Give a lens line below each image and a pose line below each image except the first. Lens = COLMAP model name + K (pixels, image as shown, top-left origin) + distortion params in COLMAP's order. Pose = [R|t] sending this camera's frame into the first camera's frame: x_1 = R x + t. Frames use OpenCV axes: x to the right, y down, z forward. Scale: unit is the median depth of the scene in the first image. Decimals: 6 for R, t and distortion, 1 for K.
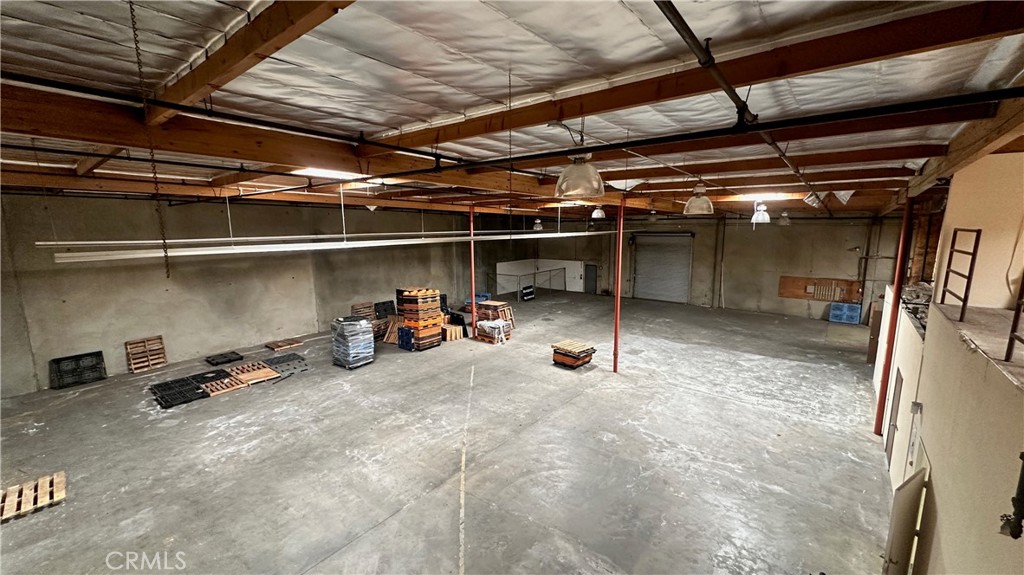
lens RADIAL K [[411.1, 0, 513.4], [0, 411.1, 287.9], [0, 0, 1]] dist [-0.001637, 0.001426]
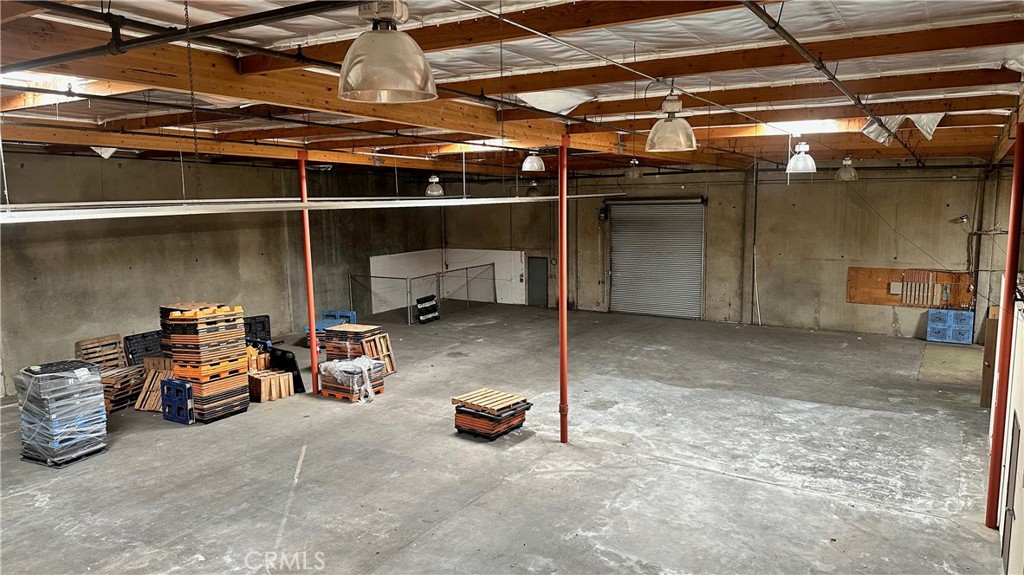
lens RADIAL K [[718.8, 0, 510.5], [0, 718.8, 290.0], [0, 0, 1]] dist [0.048630, -0.056212]
pose [[0.992379, -0.025812, 0.120489, 0.055467], [0.027871, 0.999492, -0.015433, 0.008917], [-0.120029, 0.018674, 0.992595, 0.029408]]
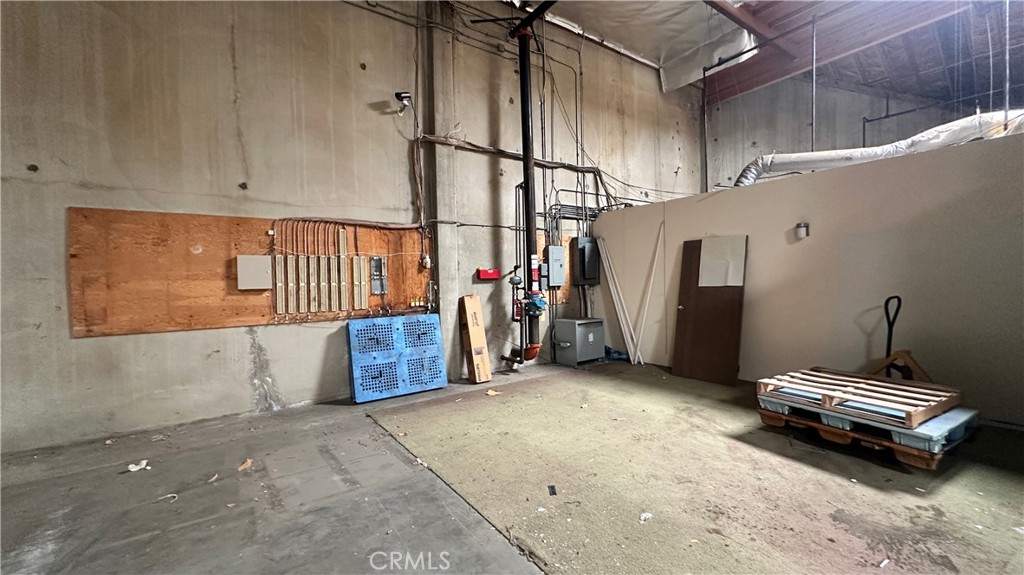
lens RADIAL K [[411.1, 0, 516.6], [0, 411.1, 285.9], [0, 0, 1]] dist [-0.001637, 0.001426]
pose [[0.266308, -0.018607, 0.963708, 0.768382], [0.167843, 0.985434, -0.027354, 0.050720], [-0.949162, 0.169036, 0.265552, 1.127525]]
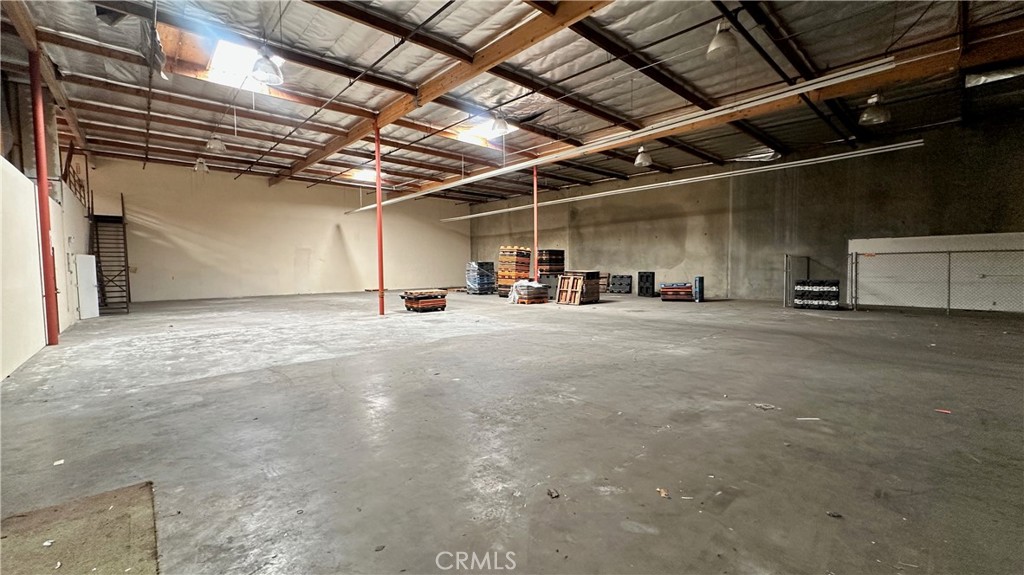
lens RADIAL K [[411.1, 0, 510.4], [0, 411.1, 284.2], [0, 0, 1]] dist [-0.001637, 0.001426]
pose [[-0.157917, 0.050332, -0.986169, 0.964806], [-0.142898, 0.987022, 0.073258, 0.029206], [0.977058, 0.152491, -0.148675, 1.245645]]
